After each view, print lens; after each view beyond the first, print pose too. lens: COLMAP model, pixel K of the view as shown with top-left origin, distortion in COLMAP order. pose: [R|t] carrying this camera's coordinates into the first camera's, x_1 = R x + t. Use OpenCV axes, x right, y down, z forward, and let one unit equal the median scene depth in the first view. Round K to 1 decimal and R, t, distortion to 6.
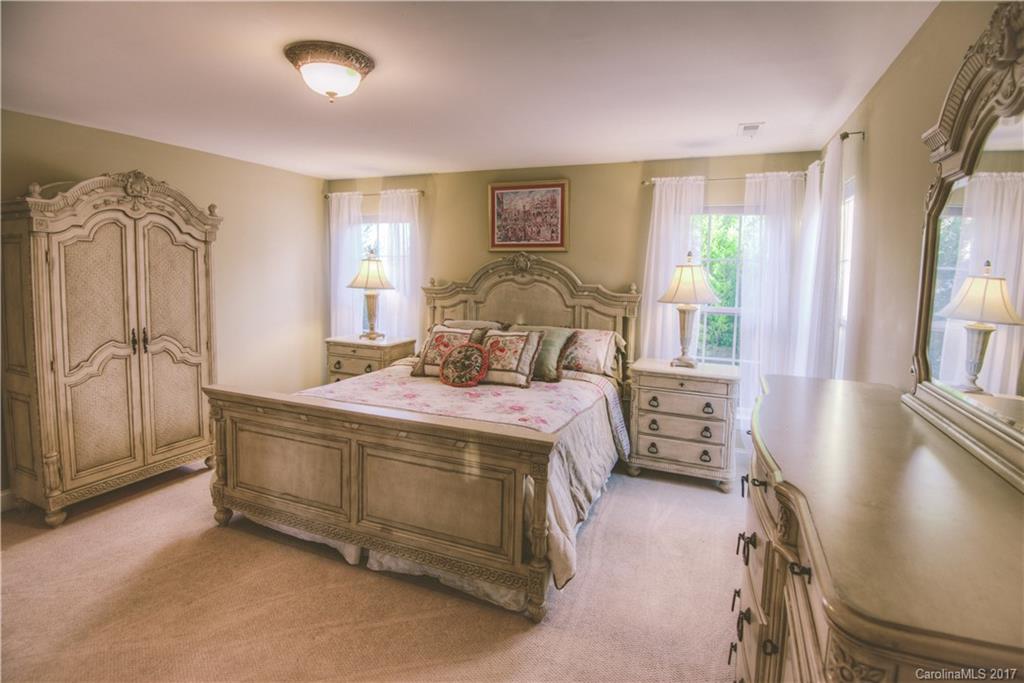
lens RADIAL K [[488.3, 0, 515.4], [0, 488.3, 311.1], [0, 0, 1]] dist [-0.000958, -0.000047]
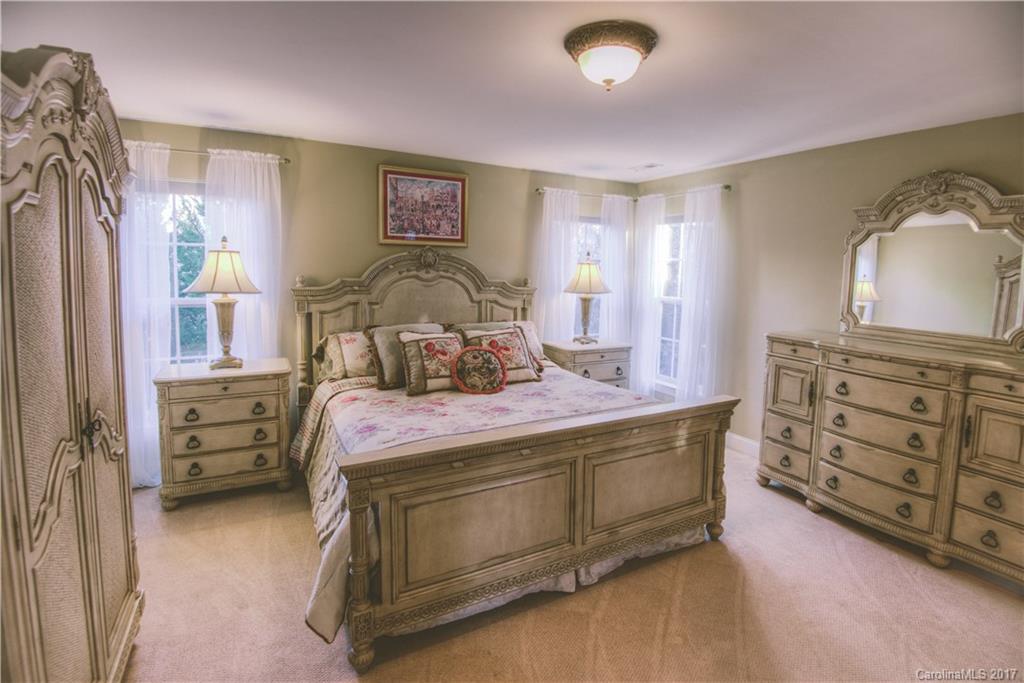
lens RADIAL K [[489.8, 0, 528.0], [0, 489.8, 307.7], [0, 0, 1]] dist [-0.014738, -0.022175]
pose [[0.626430, -0.068609, 0.776452, -0.611190], [0.058196, 0.997455, 0.041185, -0.032528], [-0.777302, 0.019387, 0.628829, 0.277724]]
